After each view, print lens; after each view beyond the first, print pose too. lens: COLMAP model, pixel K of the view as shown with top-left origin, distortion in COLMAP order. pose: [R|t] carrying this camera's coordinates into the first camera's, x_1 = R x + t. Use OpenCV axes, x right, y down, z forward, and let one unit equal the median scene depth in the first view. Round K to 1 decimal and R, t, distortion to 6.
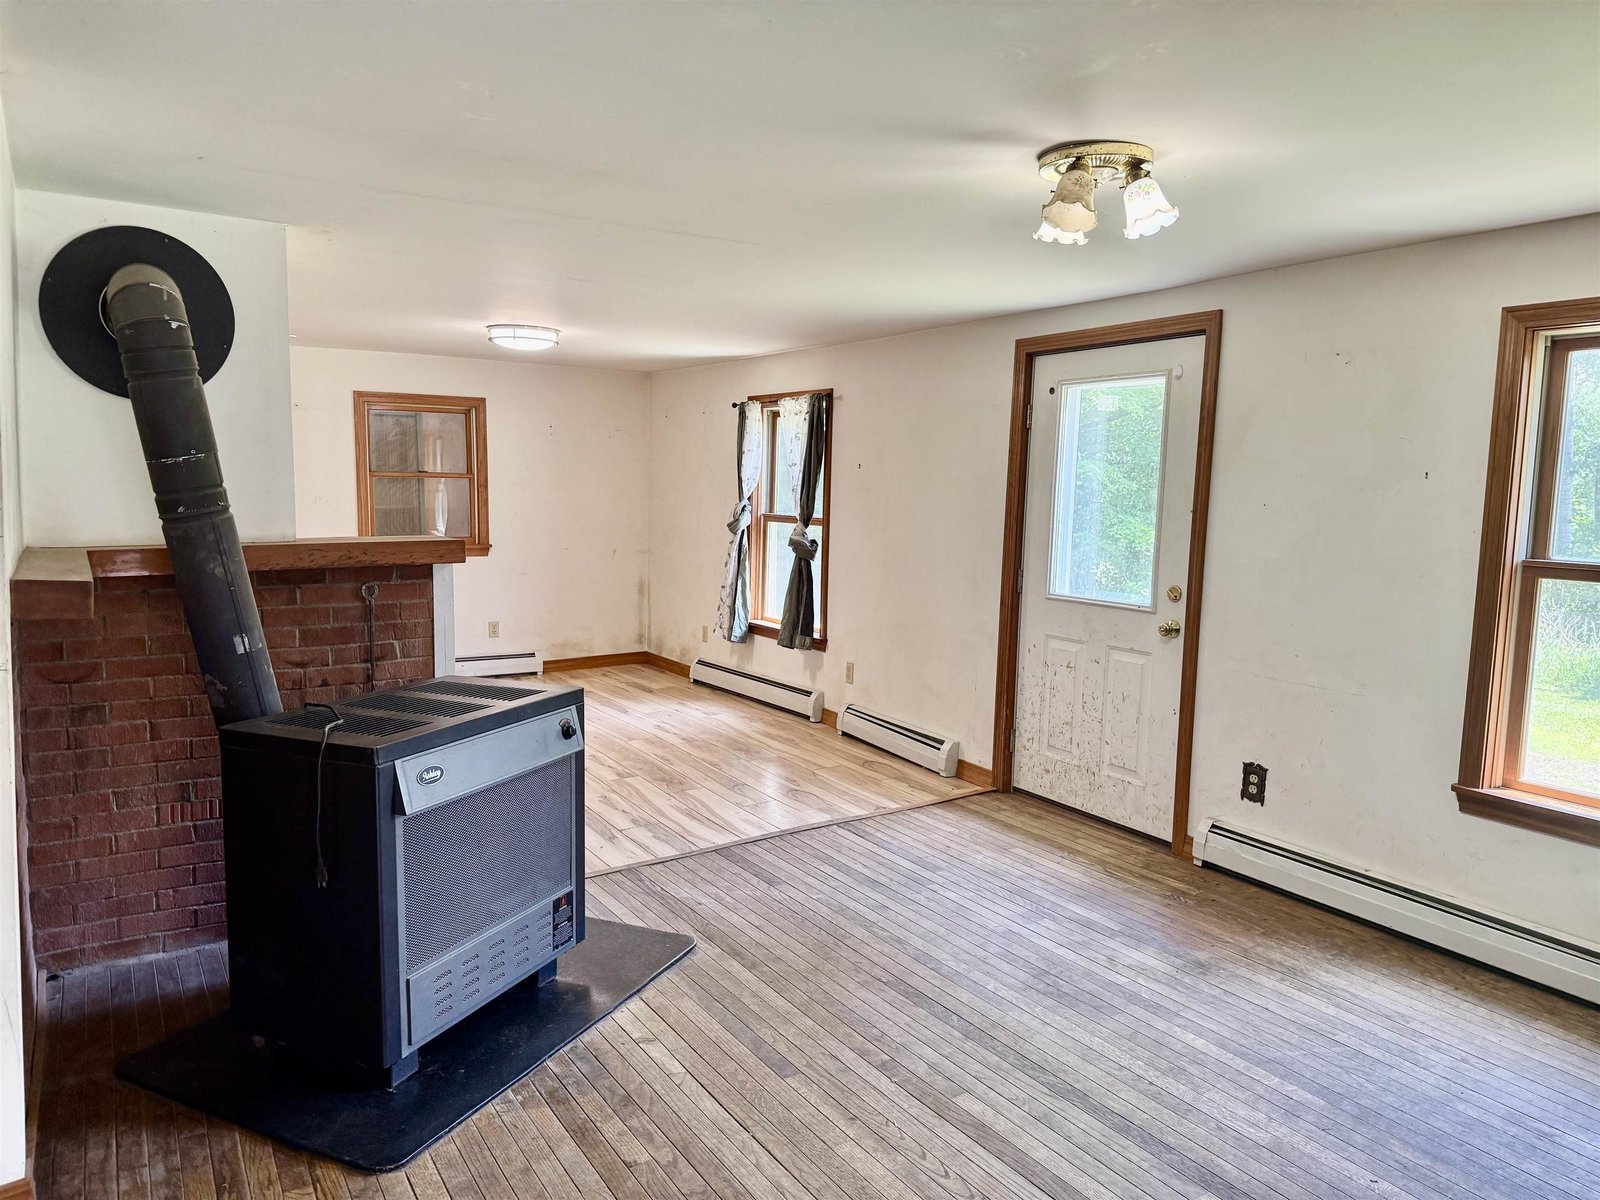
lens RADIAL K [[1110.1, 0, 800.0], [0, 1110.1, 600.0], [0, 0, 1]] dist [0.007051, 0.003307]
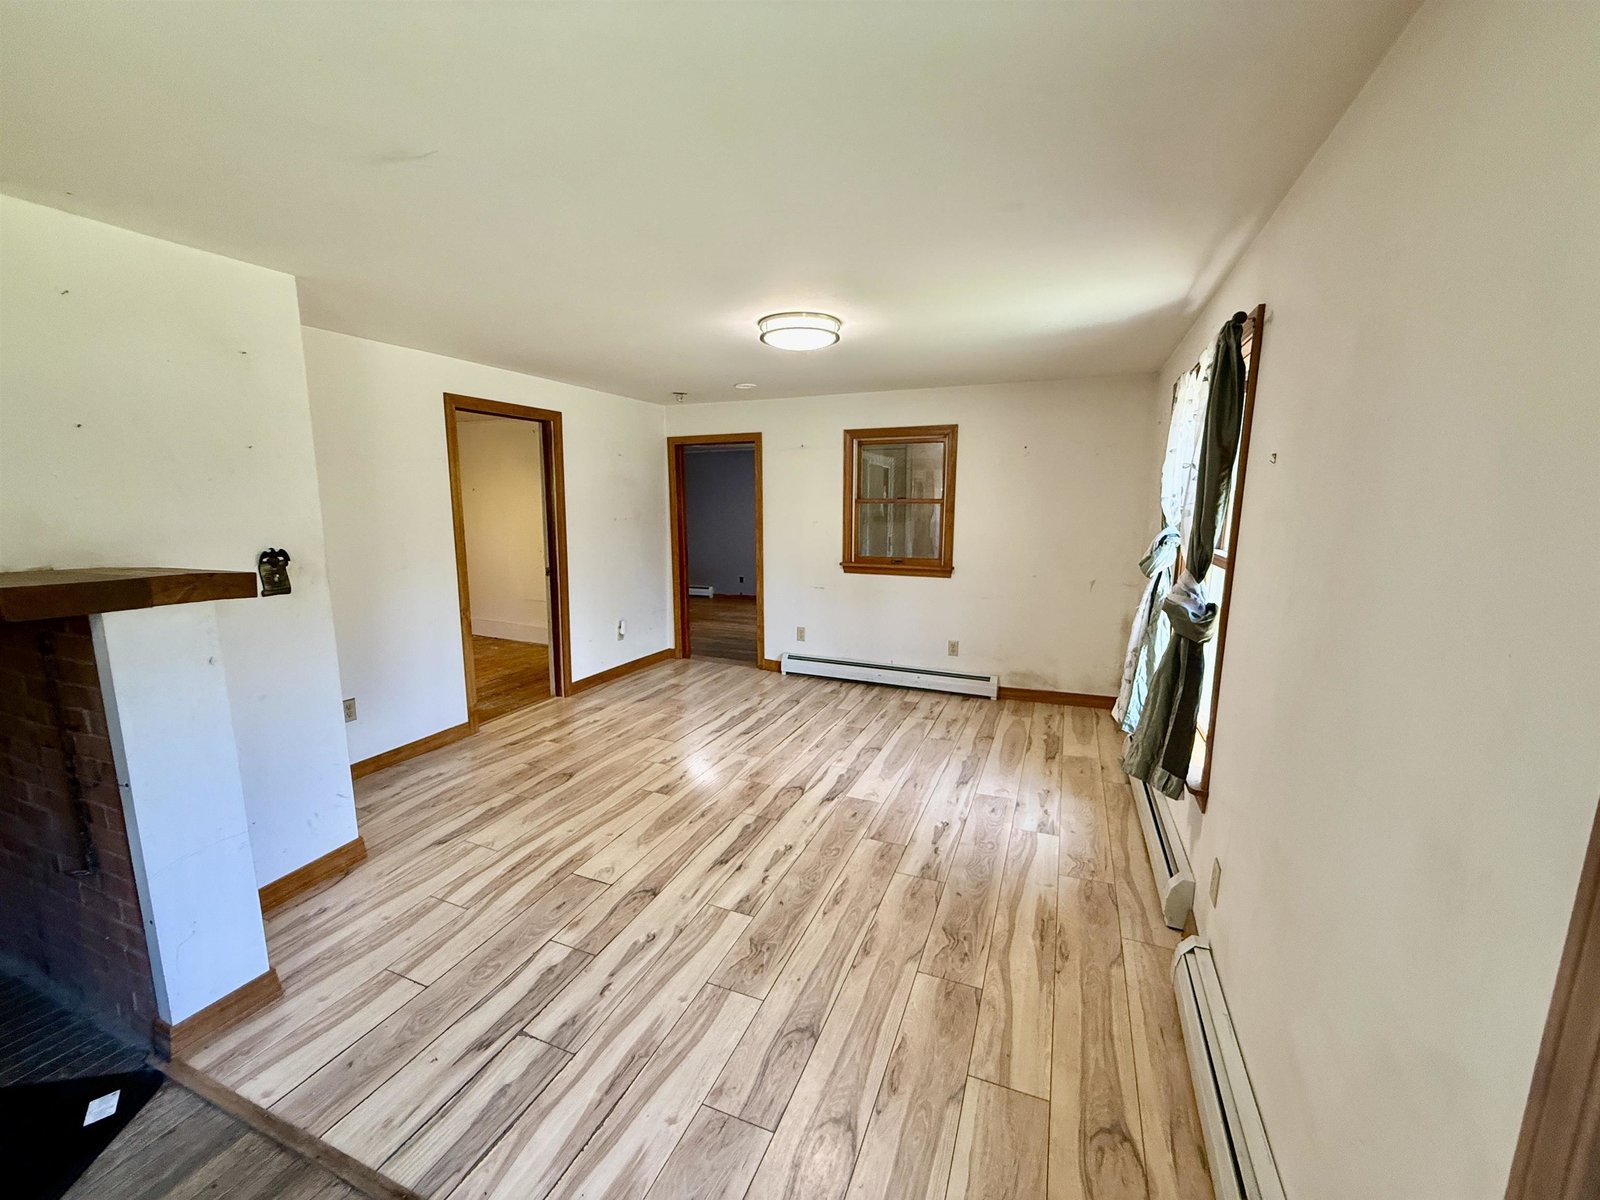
lens RADIAL K [[630.8, 0, 797.4], [0, 630.8, 601.5], [0, 0, 1]] dist [0.000303, 0.000058]
pose [[0.568100, 0.107189, -0.815949, 0.159258], [-0.078479, 0.994019, 0.075941, -0.066906], [0.819209, 0.020893, 0.573114, 0.702568]]
